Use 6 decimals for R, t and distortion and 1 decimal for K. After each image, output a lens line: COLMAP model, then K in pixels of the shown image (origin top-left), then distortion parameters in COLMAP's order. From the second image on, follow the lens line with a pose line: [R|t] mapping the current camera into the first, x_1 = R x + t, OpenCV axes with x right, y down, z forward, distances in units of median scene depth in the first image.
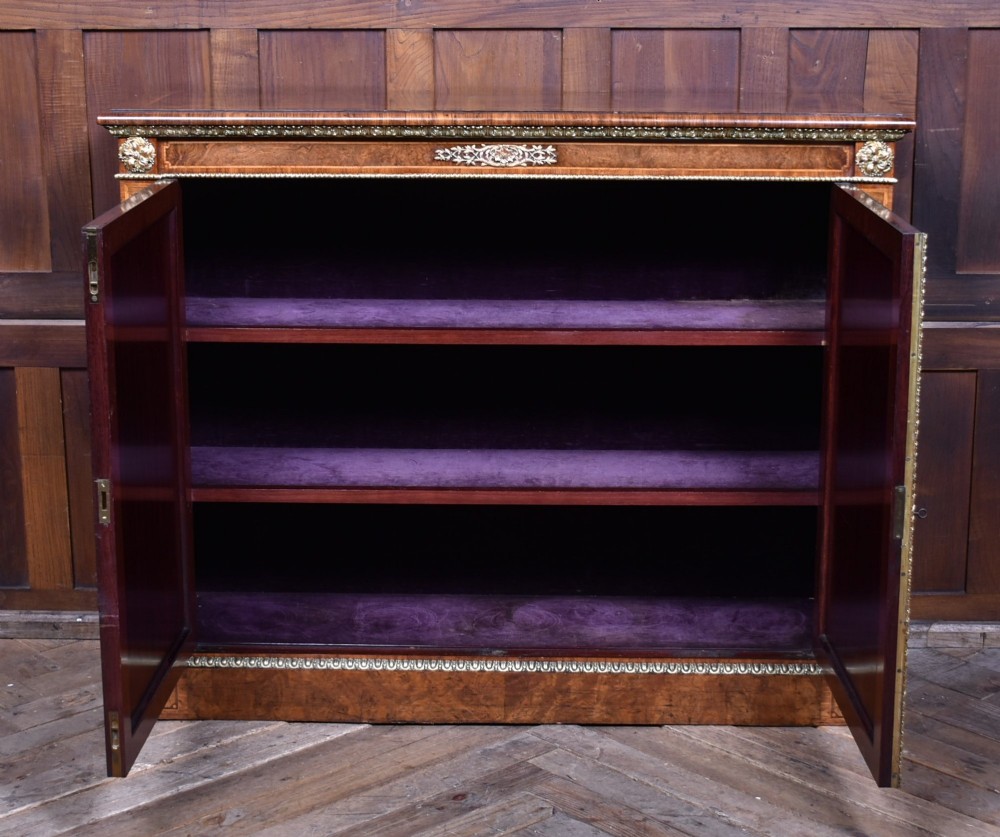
lens RADIAL K [[2019.5, 0, 508.7], [0, 2019.5, 441.2], [0, 0, 1]] dist [-0.027730, 0.000000]
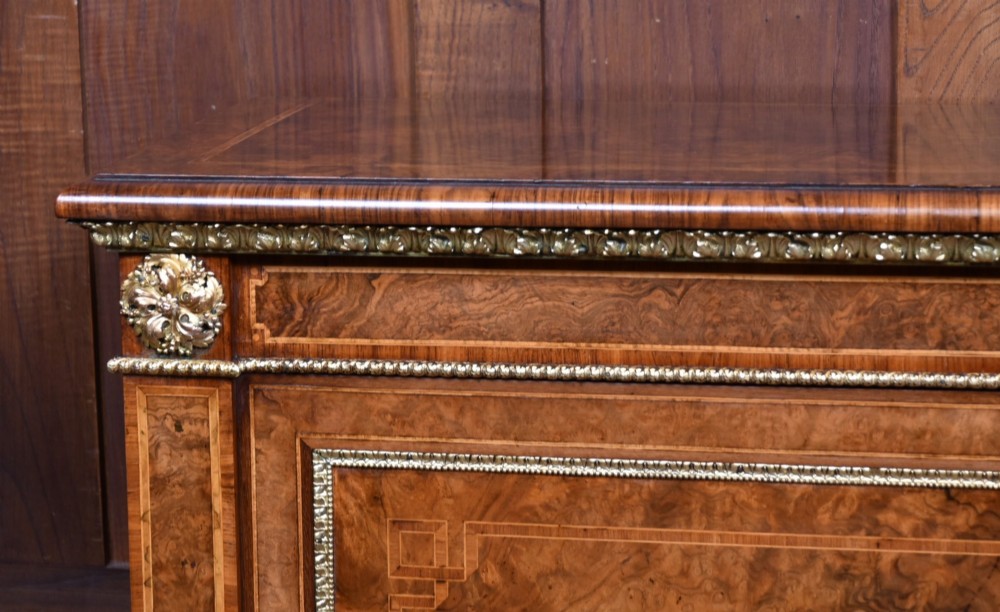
lens RADIAL K [[3136.0, 0, 441.0], [0, 3136.0, 346.1], [0, 0, 1]] dist [-0.047948, 0.000000]
pose [[0.985836, 0.016152, -0.166933, -0.048325], [-0.025851, 0.998091, -0.056094, -0.100712], [0.165709, 0.059615, 0.984371, 0.460611]]
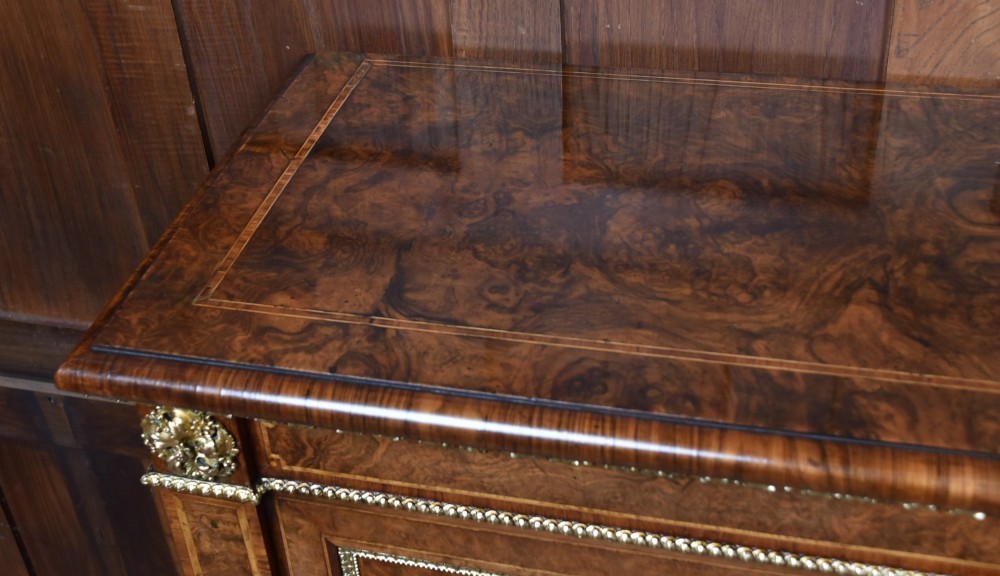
lens RADIAL K [[1270.5, 0, 460.4], [0, 1270.5, 246.1], [0, 0, 1]] dist [-0.031360, 0.000000]
pose [[0.970462, 0.071024, -0.230561, -0.084488], [0.012196, 0.940018, 0.340906, -0.236062], [0.240944, -0.333649, 0.911386, 0.775820]]
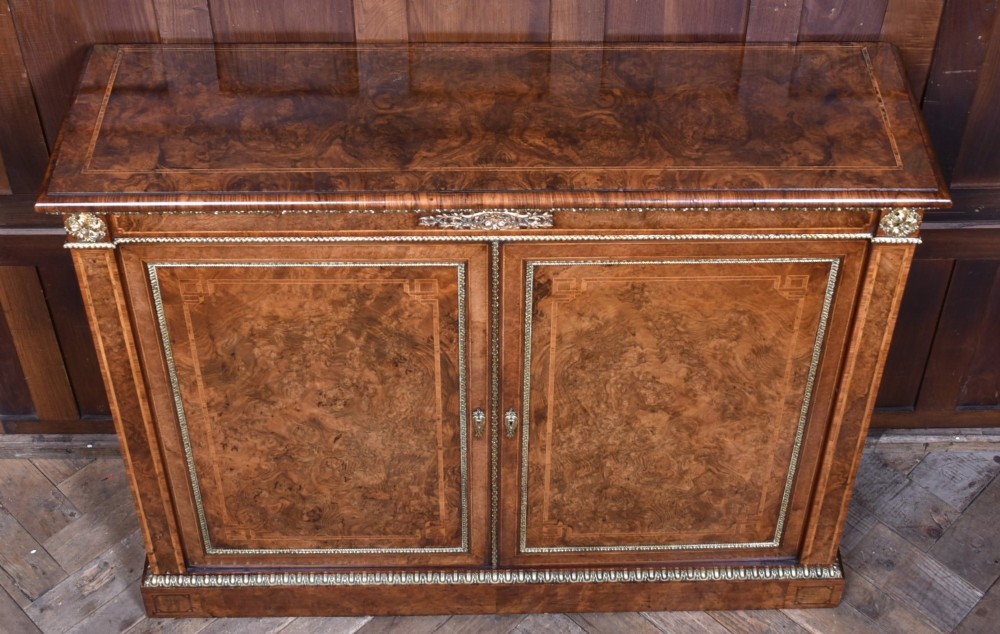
lens RADIAL K [[1502.1, 0, 516.3], [0, 1502.1, 216.1], [0, 0, 1]] dist [-0.042702, 0.000000]
pose [[0.998772, -0.026143, 0.042087, -0.019766], [0.004524, 0.894026, 0.447991, -0.419397], [-0.049338, -0.447251, 0.893047, 0.377346]]
